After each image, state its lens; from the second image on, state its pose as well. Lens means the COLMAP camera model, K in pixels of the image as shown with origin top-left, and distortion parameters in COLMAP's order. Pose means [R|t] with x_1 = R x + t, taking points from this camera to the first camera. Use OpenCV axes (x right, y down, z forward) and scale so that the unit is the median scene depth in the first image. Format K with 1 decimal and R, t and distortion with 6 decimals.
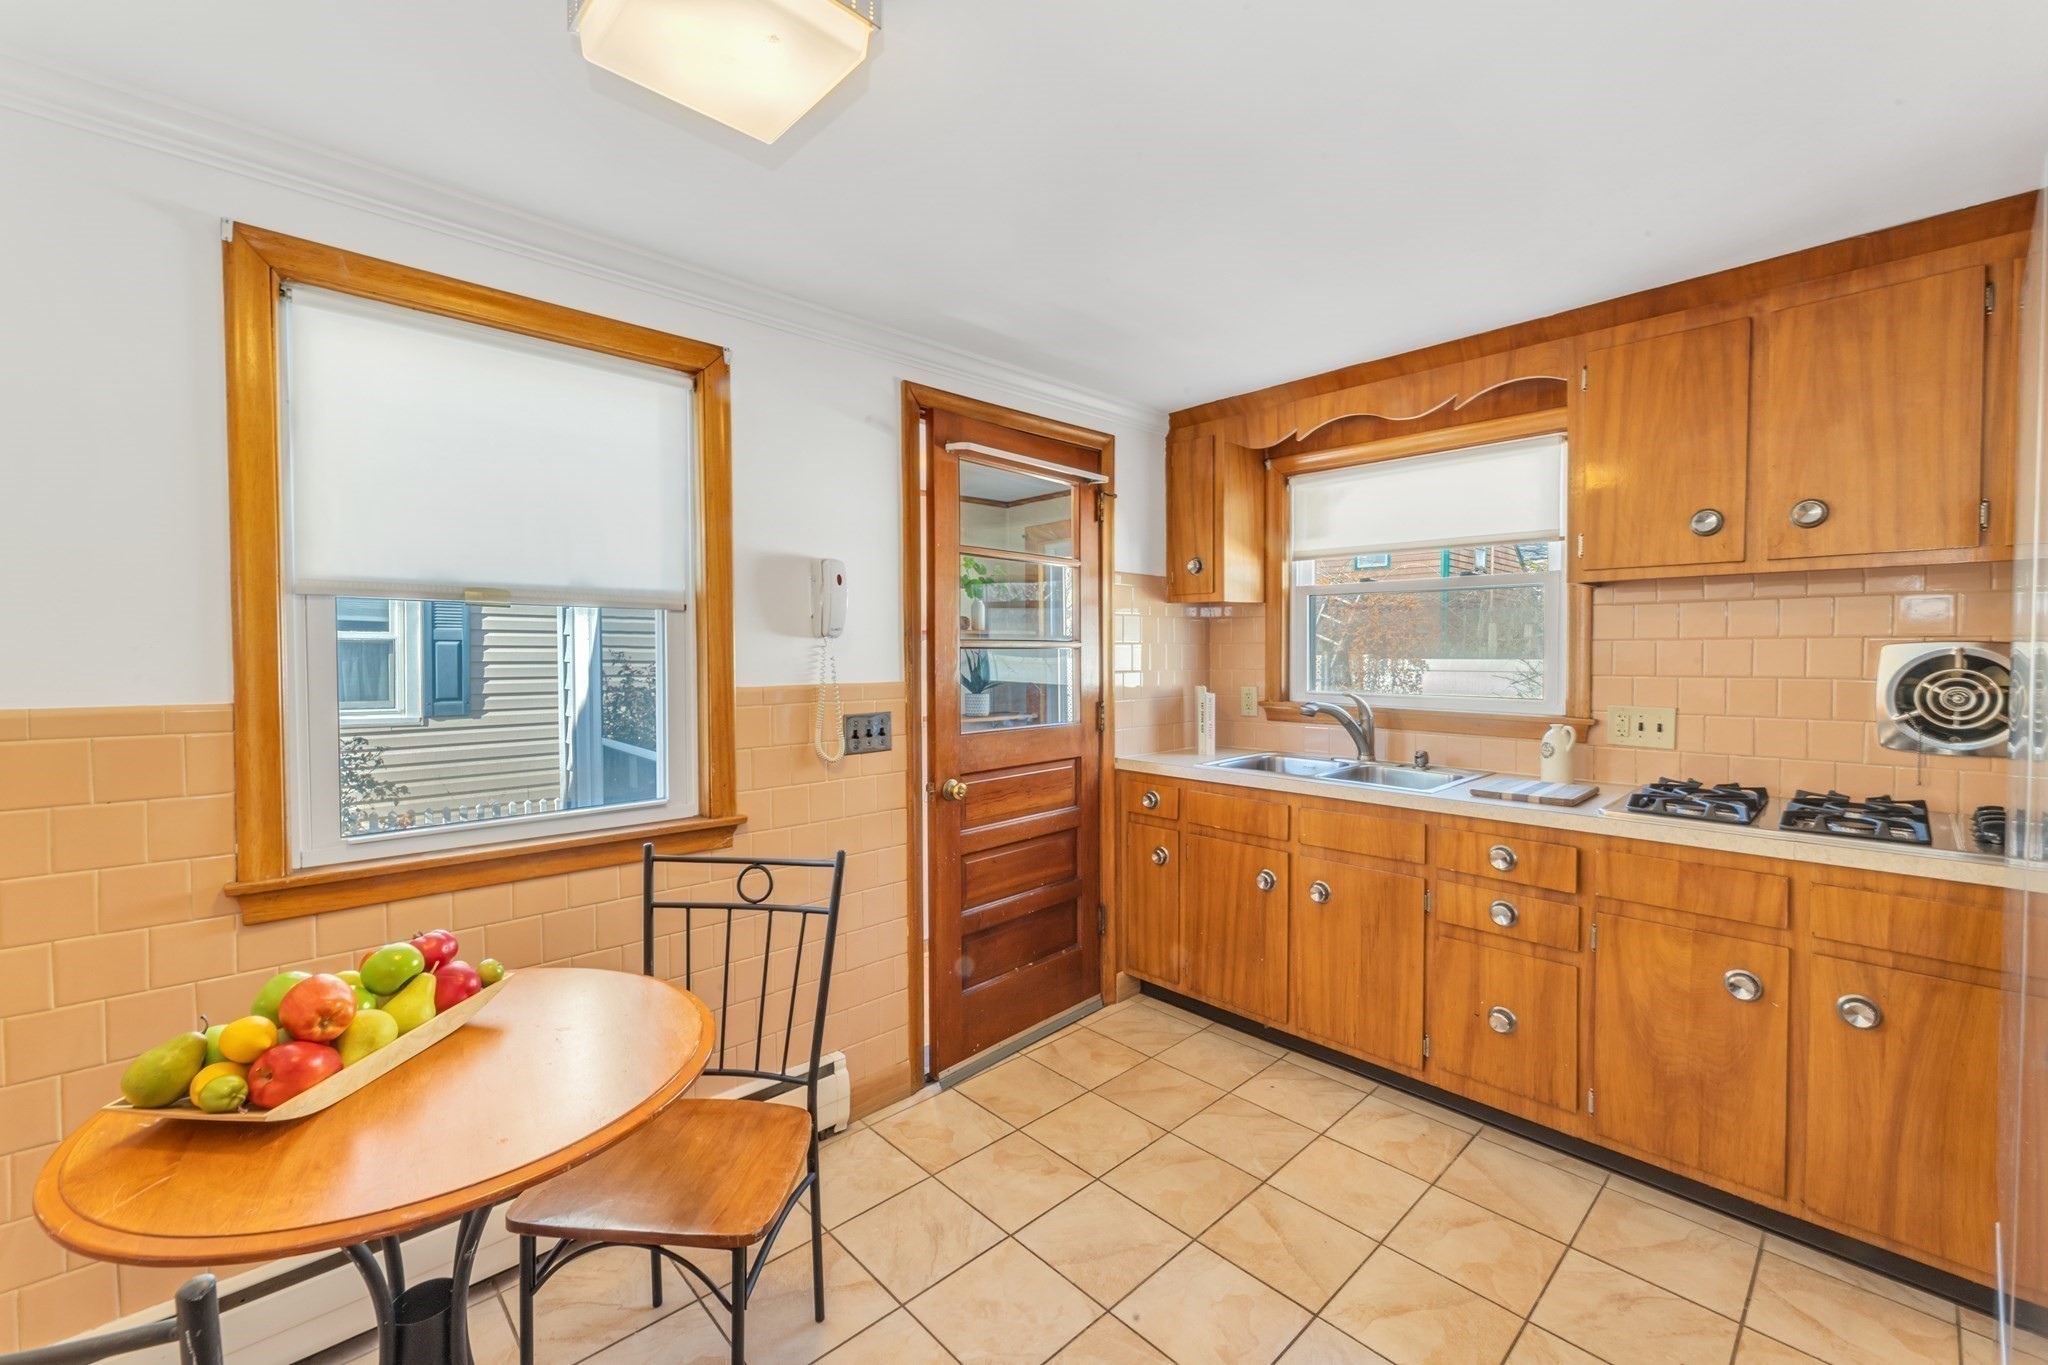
lens RADIAL K [[823.6, 0, 1024.0], [0, 823.6, 682.5], [0, 0, 1]] dist [-0.001021, -0.000412]
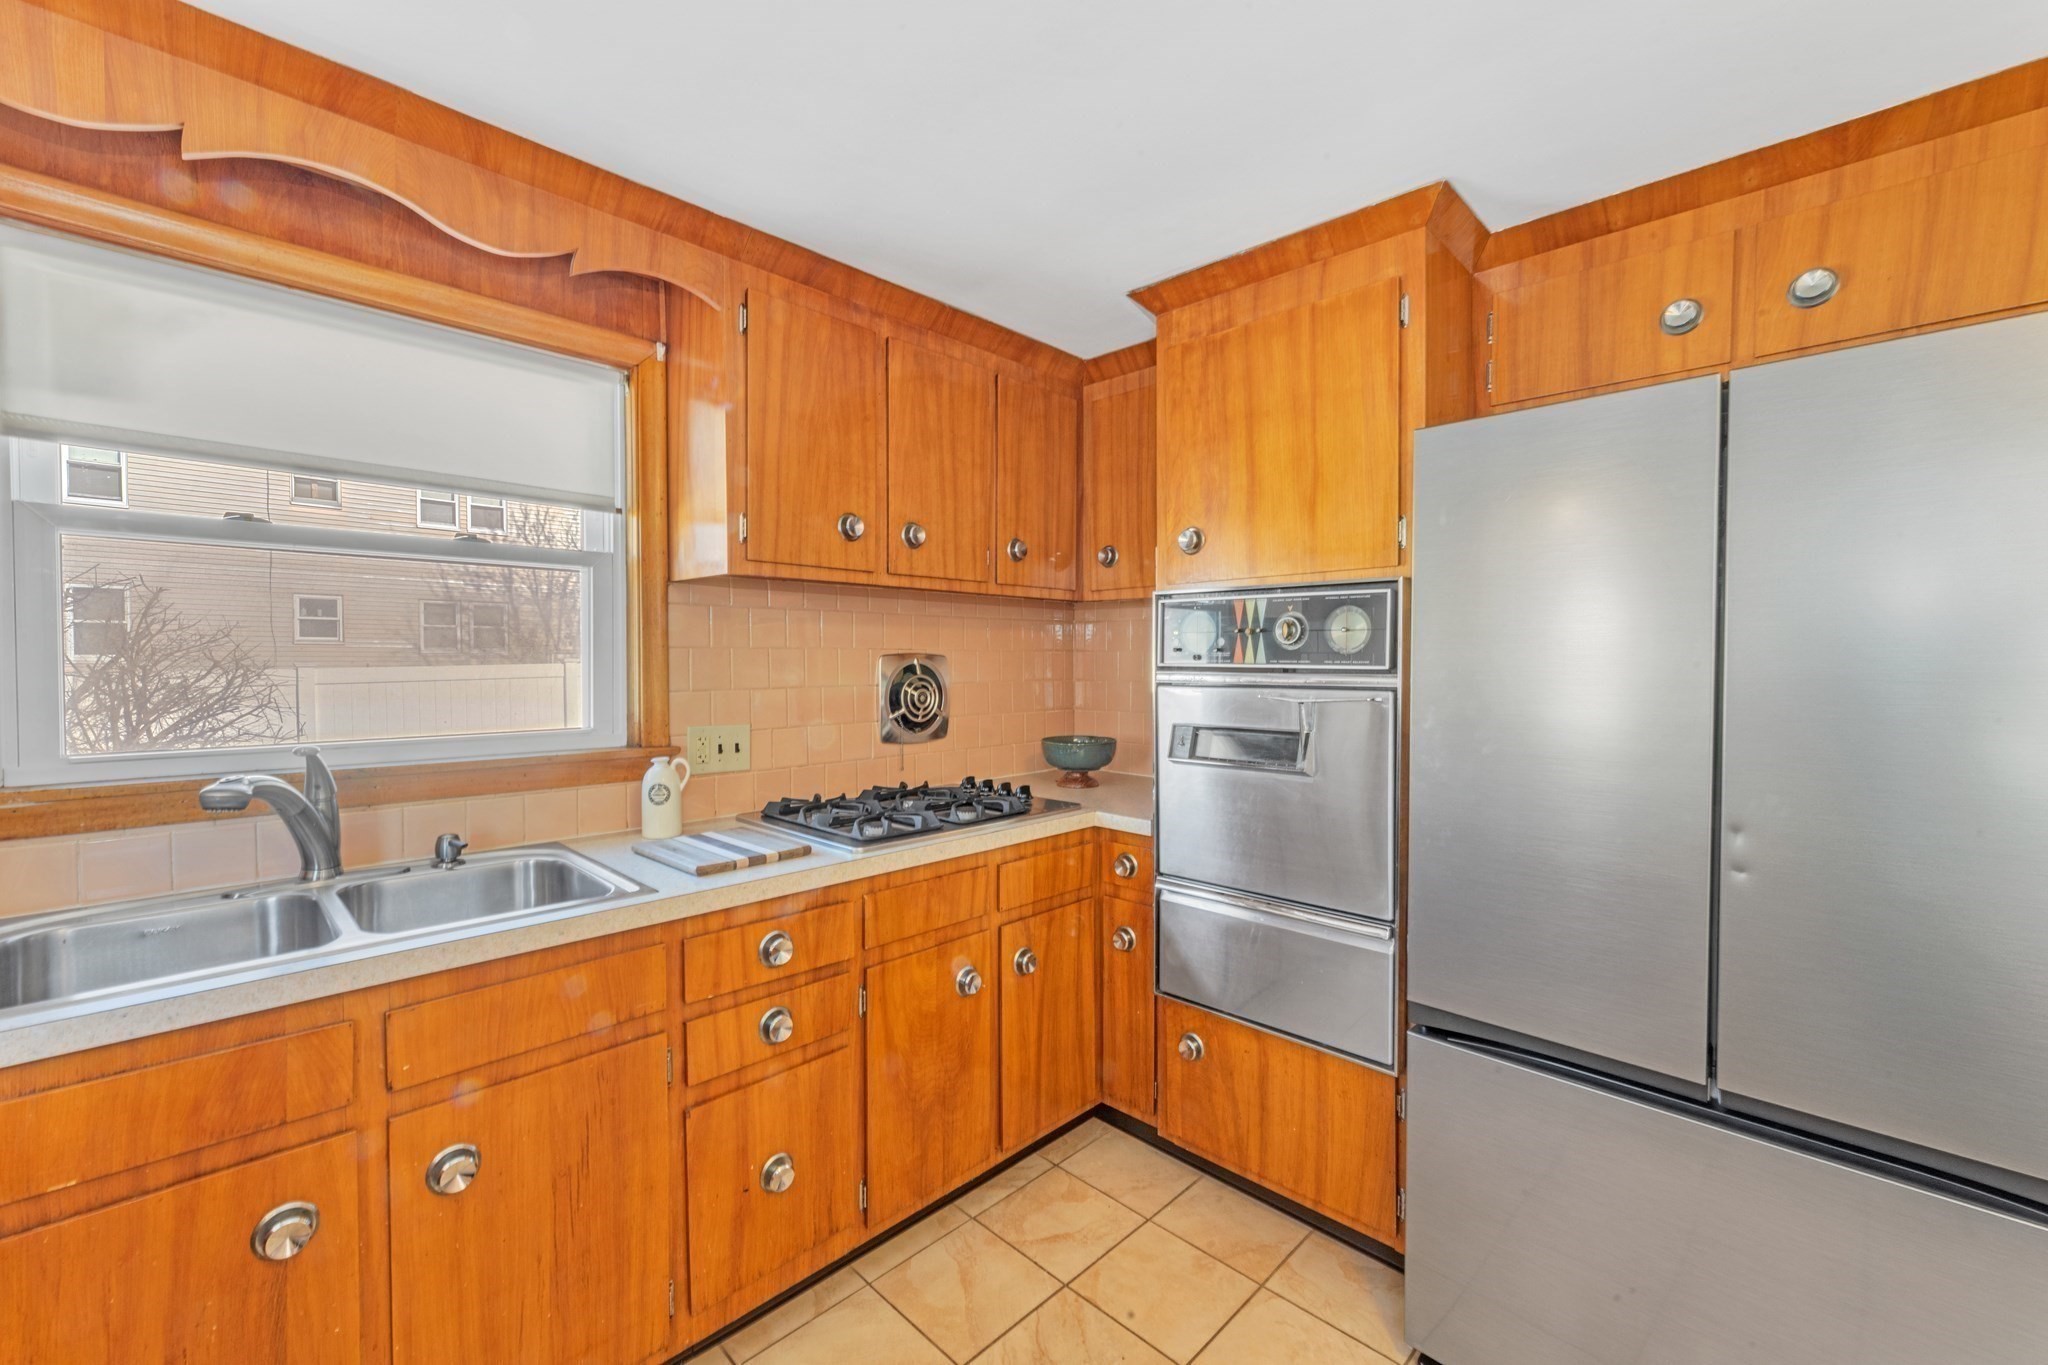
lens RADIAL K [[809.9, 0, 1024.0], [0, 809.9, 682.5], [0, 0, 1]] dist [-0.012595, -0.000082]
pose [[-0.027299, -0.021545, 0.999395, -0.117072], [0.042630, 0.998833, 0.022697, -0.023770], [-0.998718, 0.043224, -0.026349, 0.779035]]
